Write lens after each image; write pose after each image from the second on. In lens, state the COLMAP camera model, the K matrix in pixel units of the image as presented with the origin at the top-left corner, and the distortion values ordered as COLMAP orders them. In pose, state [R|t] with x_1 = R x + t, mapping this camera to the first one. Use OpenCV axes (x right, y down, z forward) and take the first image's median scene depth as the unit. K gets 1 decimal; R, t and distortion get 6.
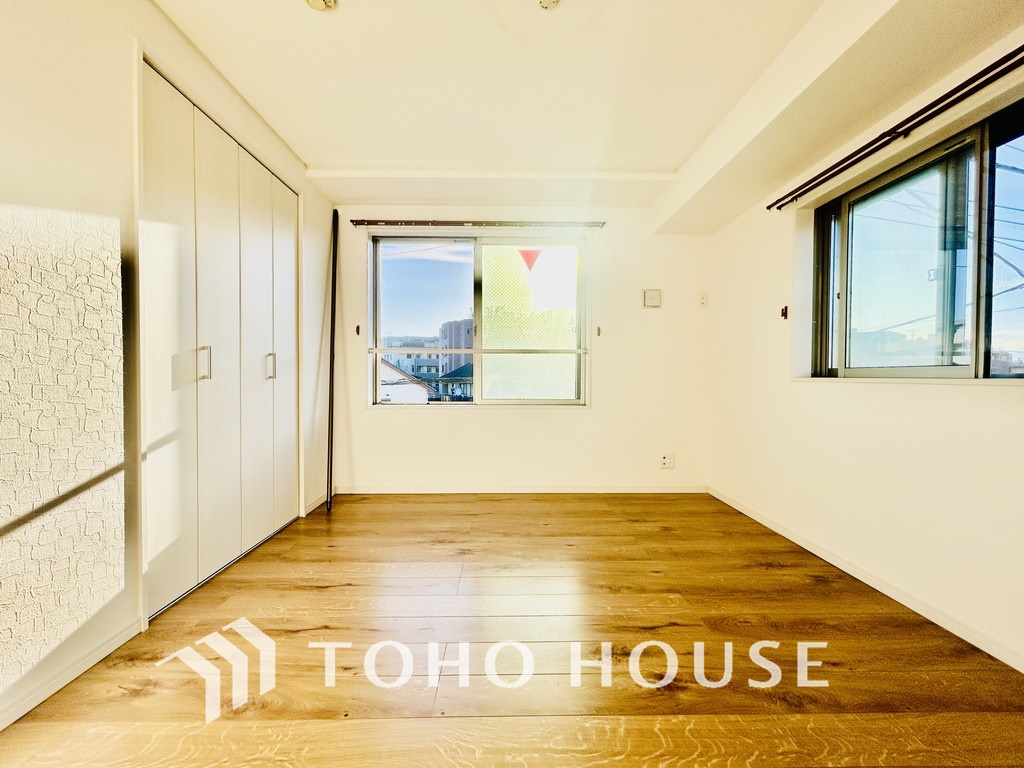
lens RADIAL K [[411.5, 0, 511.9], [0, 411.5, 383.3], [0, 0, 1]] dist [-0.000841, 0.000418]
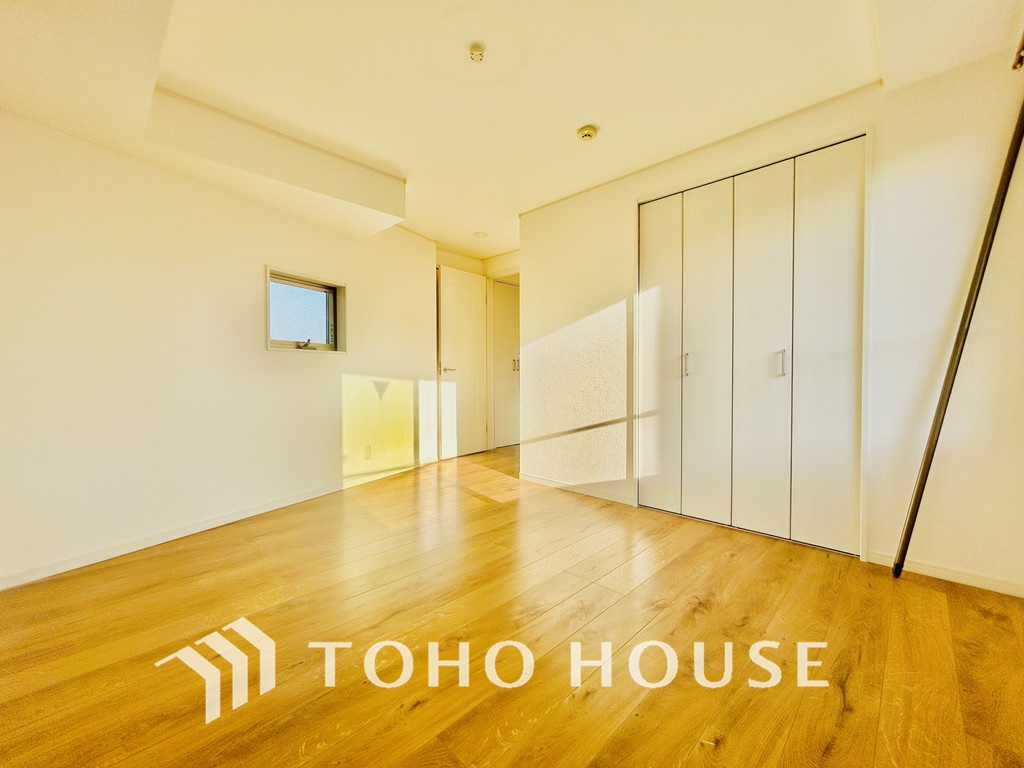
lens RADIAL K [[411.5, 0, 512.0], [0, 411.5, 381.5], [0, 0, 1]] dist [-0.000841, 0.000418]
pose [[-0.707141, 0.005558, -0.707051, 0.852025], [-0.011174, 0.999756, 0.019034, -0.016919], [0.706984, 0.021360, -0.706907, 1.911831]]
